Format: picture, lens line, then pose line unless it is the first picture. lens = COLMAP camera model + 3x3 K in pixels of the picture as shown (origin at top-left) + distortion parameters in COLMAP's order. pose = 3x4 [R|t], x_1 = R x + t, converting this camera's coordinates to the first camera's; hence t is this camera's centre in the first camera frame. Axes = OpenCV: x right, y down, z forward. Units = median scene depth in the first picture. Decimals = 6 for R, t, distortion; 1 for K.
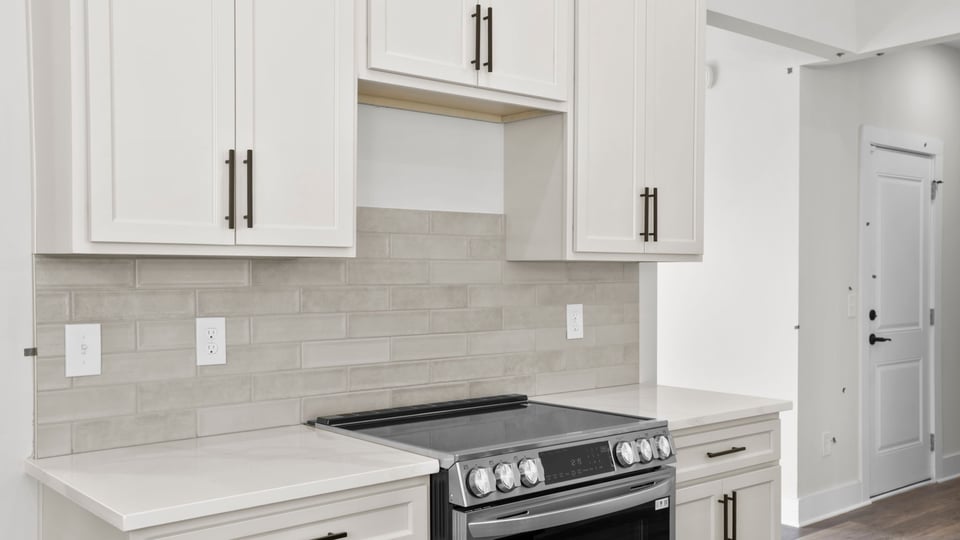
lens RADIAL K [[912.8, 0, 483.8], [0, 912.8, 260.4], [0, 0, 1]] dist [0.045686, 0.001871]
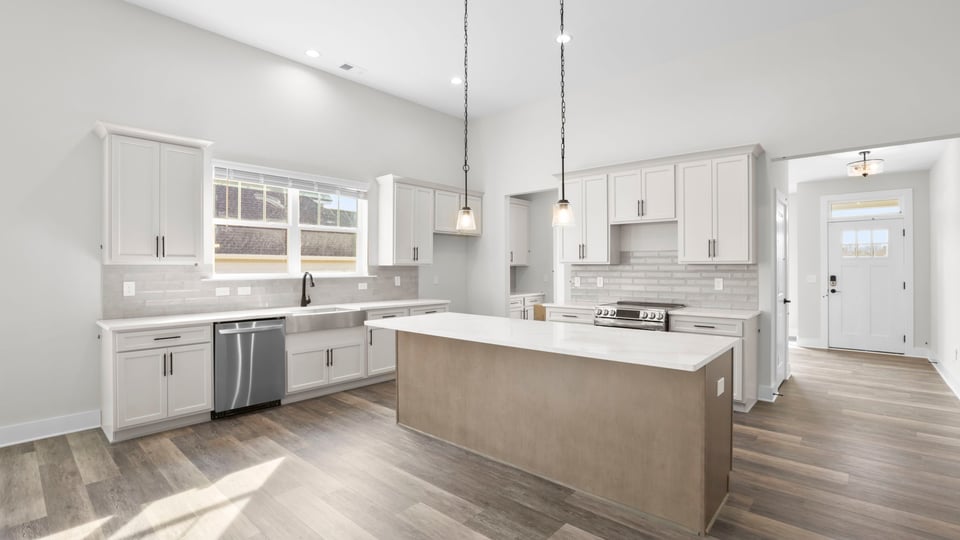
lens RADIAL K [[439.7, 0, 479.3], [0, 439.7, 267.9], [0, 0, 1]] dist [-0.039457, 0.000527]
pose [[0.137275, -0.005163, -0.990520, 1.843335], [0.005690, 0.999974, -0.004424, 0.020918], [0.990517, -0.005029, 0.137301, 0.072572]]
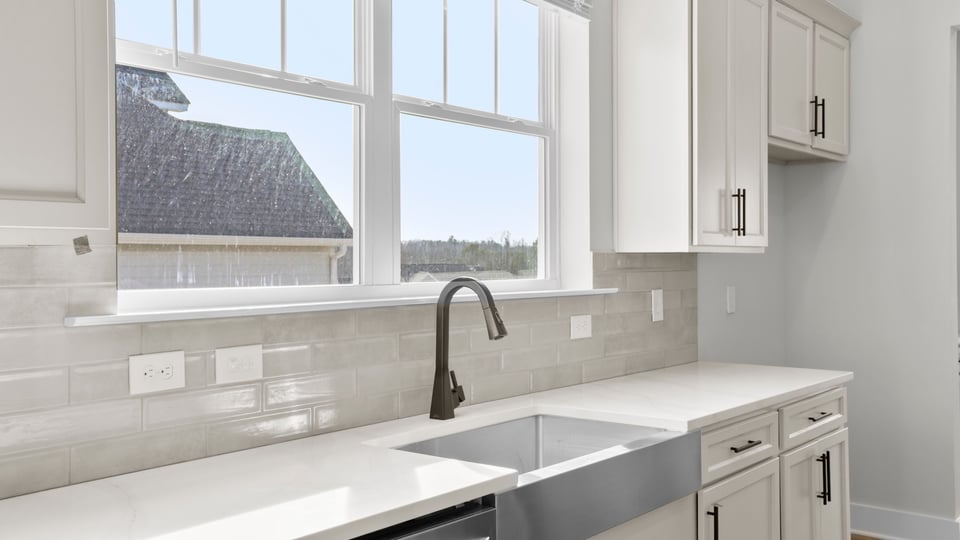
lens RADIAL K [[912.8, 0, 483.8], [0, 912.8, 260.4], [0, 0, 1]] dist [0.045686, 0.001871]
pose [[0.177567, -0.006995, -0.984084, 0.788849], [0.009168, 0.999943, -0.005453, 0.012804], [0.984066, -0.008054, 0.177621, -0.580180]]
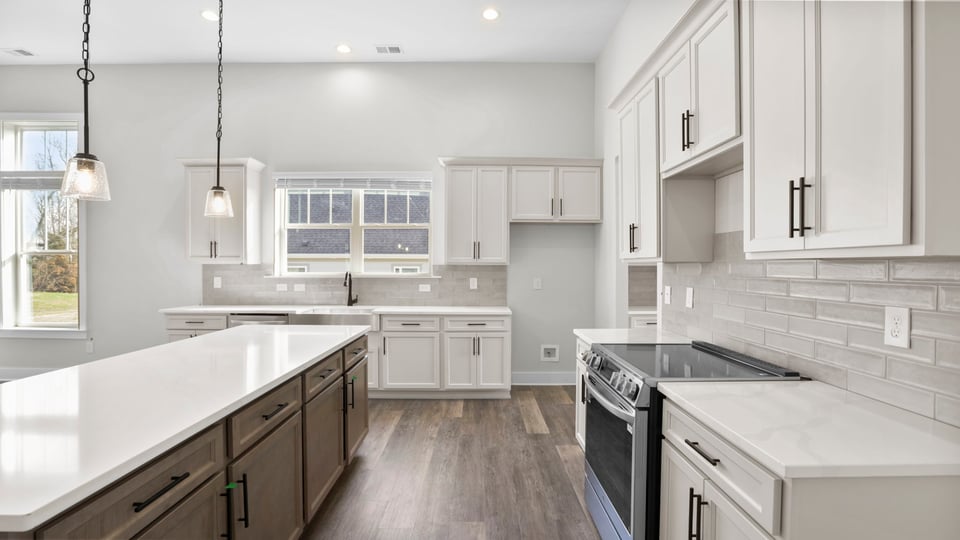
lens RADIAL K [[427.3, 0, 481.4], [0, 427.3, 276.0], [0, 0, 1]] dist [-0.023729, 0.000502]
pose [[-0.643326, 0.007485, -0.765556, 0.869832], [-0.005153, 0.999887, 0.014107, 0.017318], [0.765575, 0.013020, -0.643215, 1.255354]]
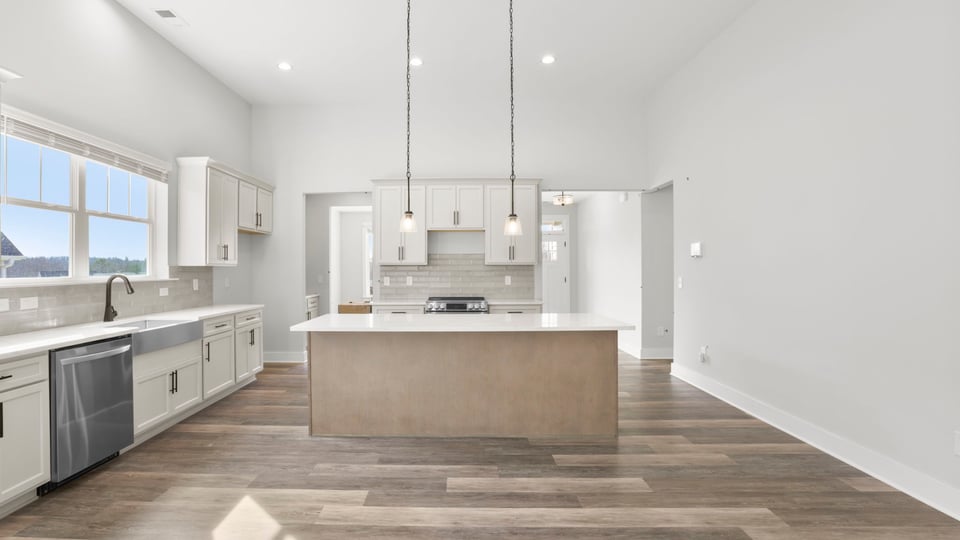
lens RADIAL K [[454.3, 0, 448.2], [0, 454.3, 266.2], [0, 0, 1]] dist [-0.063083, 0.028181]
pose [[0.740137, -0.011274, -0.672361, 1.607717], [0.010738, 0.999930, -0.004946, 0.018399], [0.672370, -0.003559, 0.740207, -0.774715]]
